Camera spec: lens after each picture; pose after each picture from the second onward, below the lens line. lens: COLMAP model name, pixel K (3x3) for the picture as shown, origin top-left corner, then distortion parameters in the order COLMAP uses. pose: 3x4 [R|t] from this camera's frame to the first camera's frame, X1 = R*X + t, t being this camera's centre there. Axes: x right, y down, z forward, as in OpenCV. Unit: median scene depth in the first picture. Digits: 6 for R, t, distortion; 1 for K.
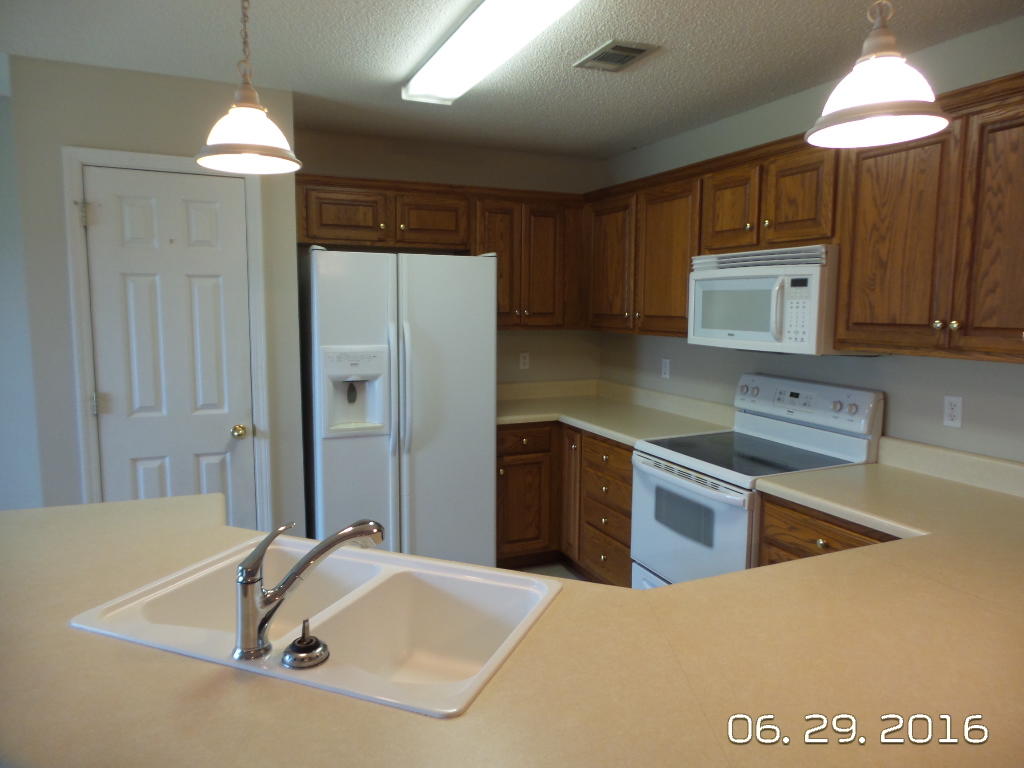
lens RADIAL K [[697.6, 0, 515.1], [0, 697.6, 378.1], [0, 0, 1]] dist [-0.011352, 0.013080]
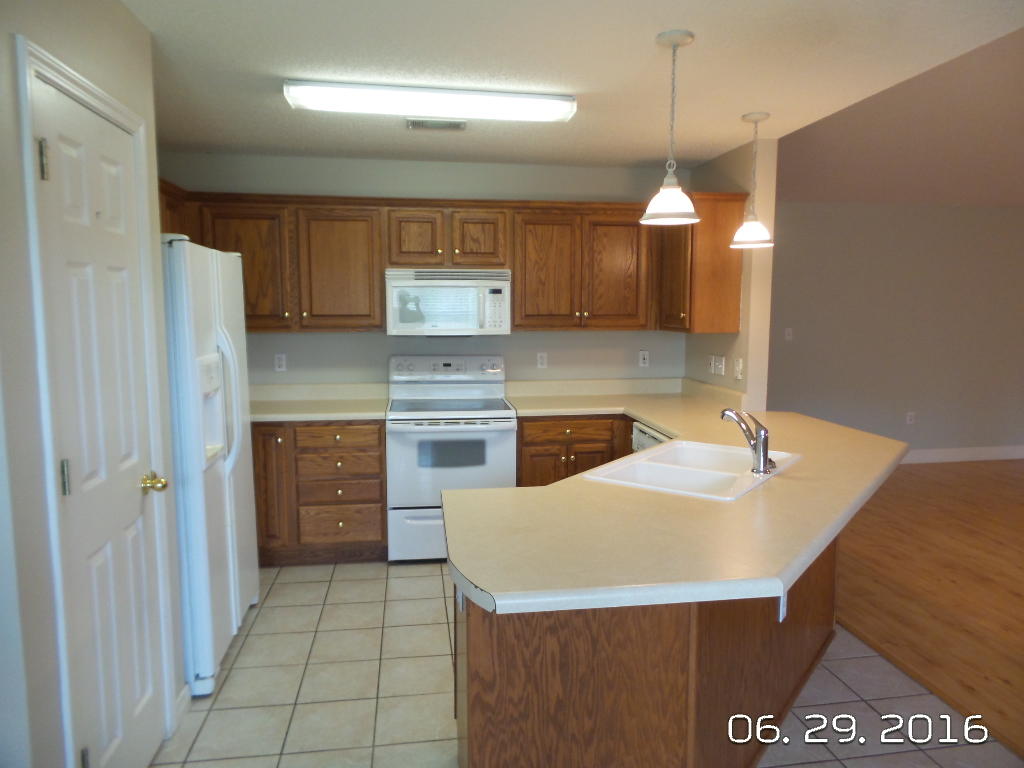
lens RADIAL K [[697.6, 0, 521.9], [0, 697.6, 389.2], [0, 0, 1]] dist [-0.011352, 0.013080]
pose [[0.282155, -0.119383, 0.951912, -1.140958], [0.105158, 0.990097, 0.093002, -0.053929], [-0.953588, 0.073860, 0.291915, 0.465557]]
